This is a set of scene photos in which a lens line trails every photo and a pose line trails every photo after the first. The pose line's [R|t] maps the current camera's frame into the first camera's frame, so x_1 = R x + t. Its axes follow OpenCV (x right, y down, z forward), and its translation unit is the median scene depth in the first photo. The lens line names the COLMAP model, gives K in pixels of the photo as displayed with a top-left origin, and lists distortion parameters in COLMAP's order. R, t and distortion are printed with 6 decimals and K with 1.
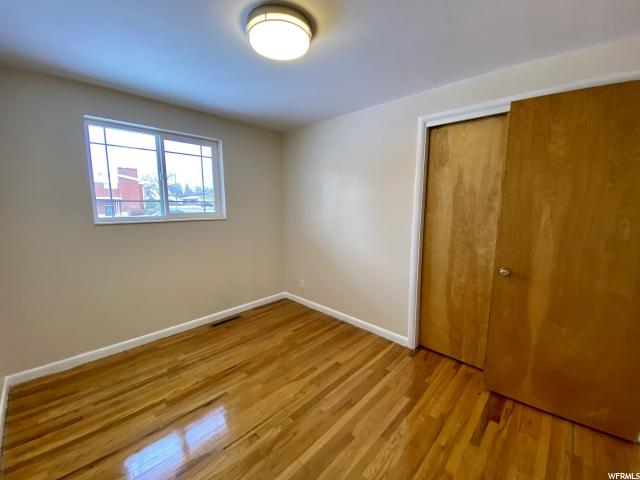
lens RADIAL K [[258.3, 0, 320.0], [0, 258.3, 240.0], [0, 0, 1]] dist [0.015057, -0.015839]
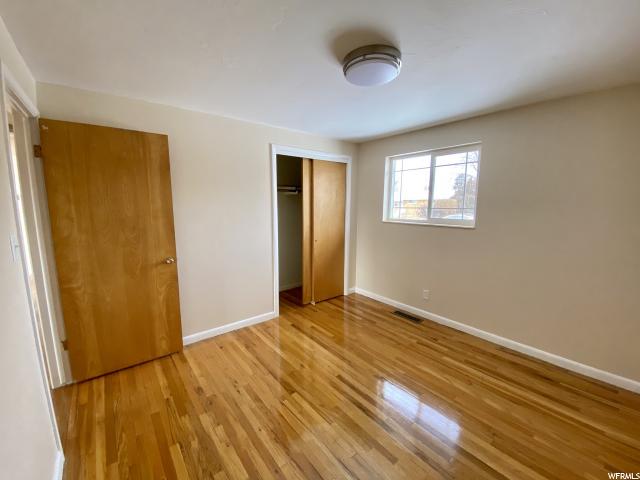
lens RADIAL K [[258.3, 0, 320.0], [0, 258.3, 240.0], [0, 0, 1]] dist [0.015057, -0.015839]
pose [[-0.111649, 0.137563, -0.984180, 0.688937], [-0.145772, 0.977392, 0.153151, -0.113126], [0.982998, 0.160565, -0.089072, 0.636561]]
